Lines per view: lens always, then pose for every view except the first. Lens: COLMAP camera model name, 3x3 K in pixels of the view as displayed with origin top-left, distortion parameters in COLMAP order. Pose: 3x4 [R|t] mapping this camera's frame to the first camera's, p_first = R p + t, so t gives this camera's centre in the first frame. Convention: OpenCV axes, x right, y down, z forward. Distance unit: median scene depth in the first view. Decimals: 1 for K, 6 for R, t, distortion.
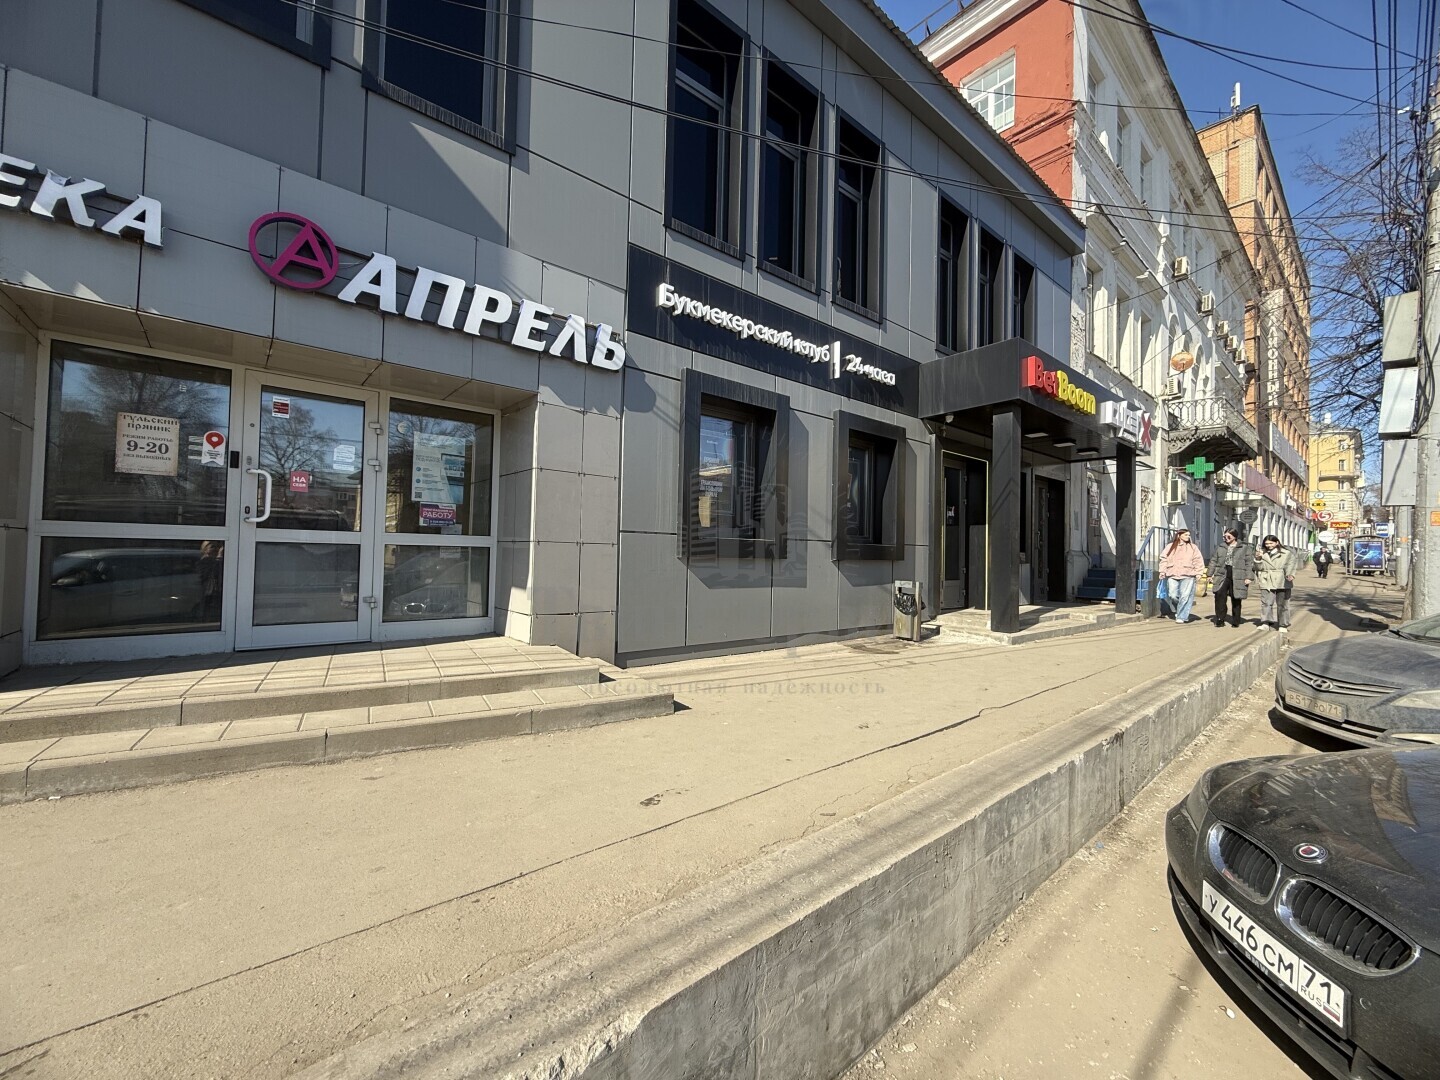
lens RADIAL K [[574.9, 0, 721.9], [0, 574.9, 540.5], [0, 0, 1]] dist [-0.000639, -0.000160]
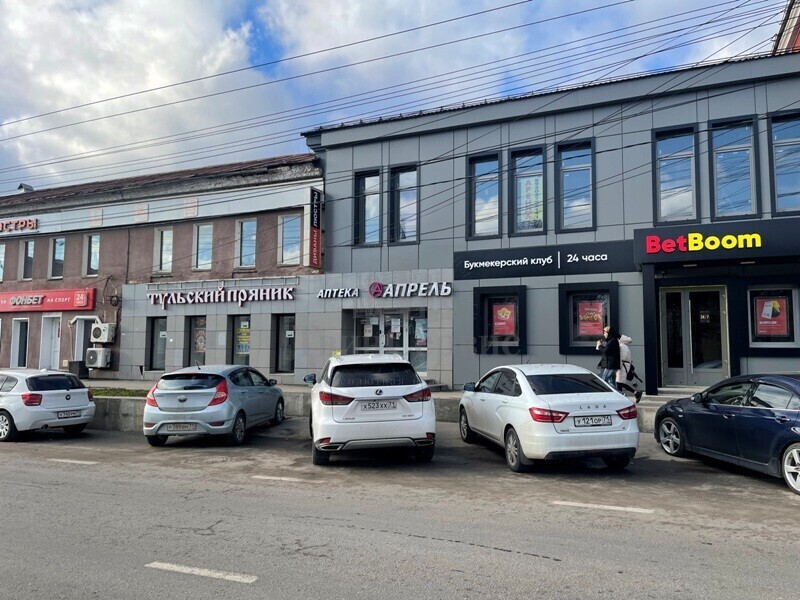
lens RADIAL K [[583.8, 0, 402.3], [0, 583.8, 300.3], [0, 0, 1]] dist [-0.000389, -0.004308]
pose [[0.447578, -0.095062, -0.889178, 3.157943], [0.028579, 0.995346, -0.092027, 0.033358], [0.893788, 0.015778, 0.448211, -0.841728]]
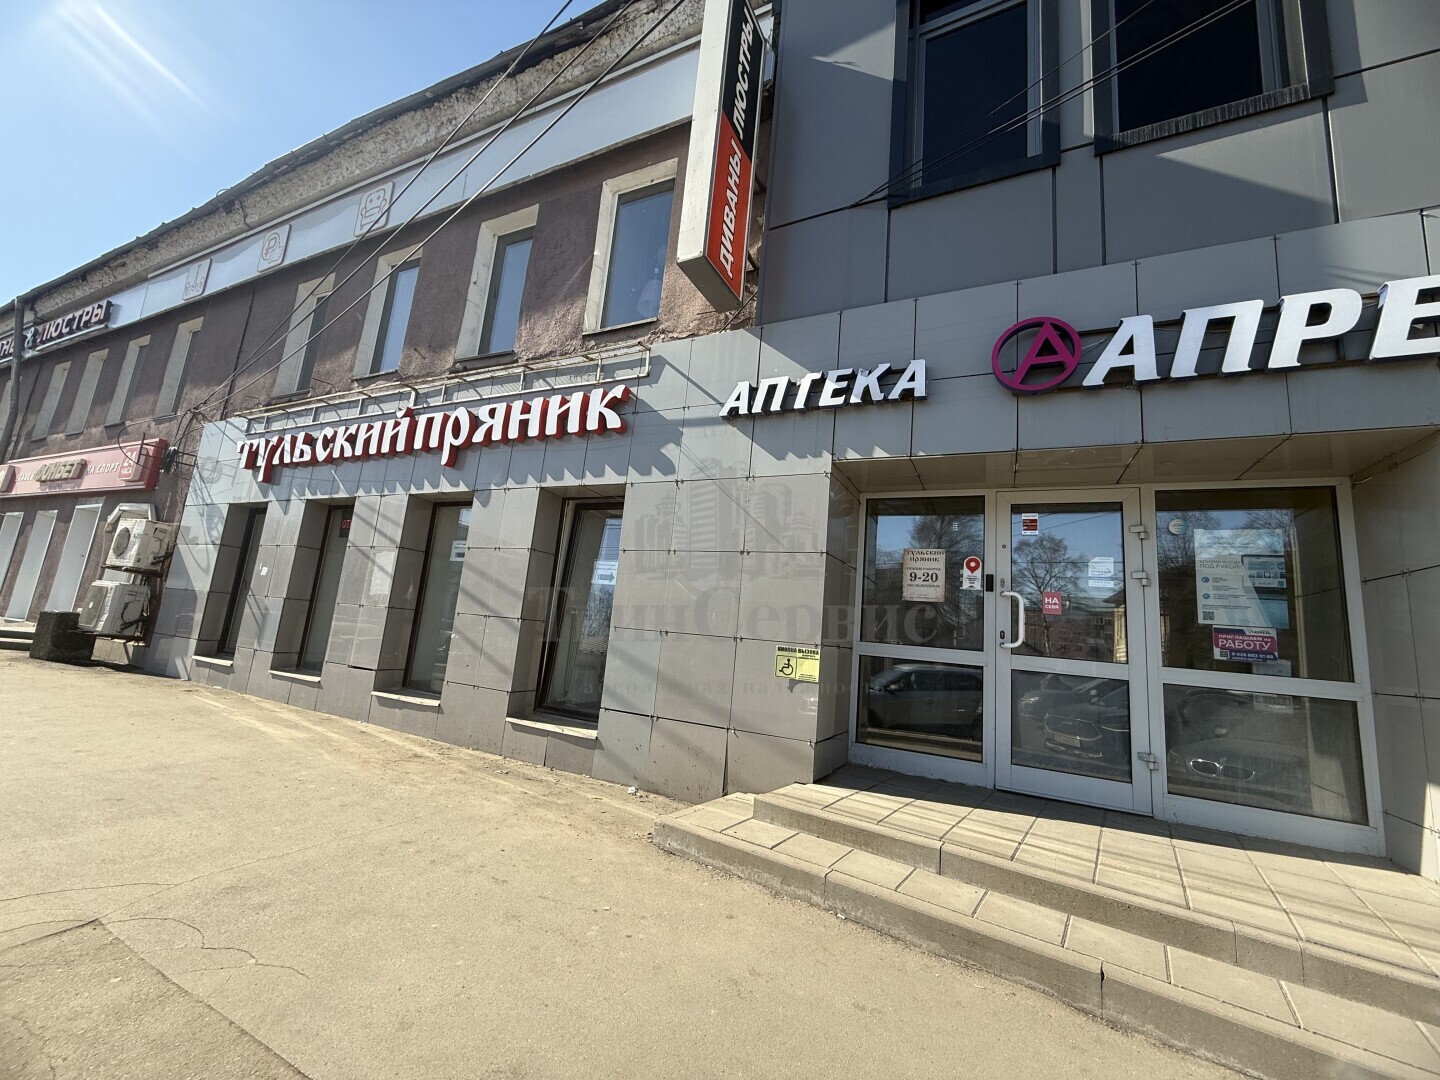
lens RADIAL K [[574.9, 0, 710.9], [0, 574.9, 540.0], [0, 0, 1]] dist [-0.000639, -0.000160]
pose [[0.388995, -0.140246, -0.910502, -0.121842], [-0.057916, 0.982666, -0.176106, -0.011482], [0.919417, 0.121237, 0.374130, 0.176855]]
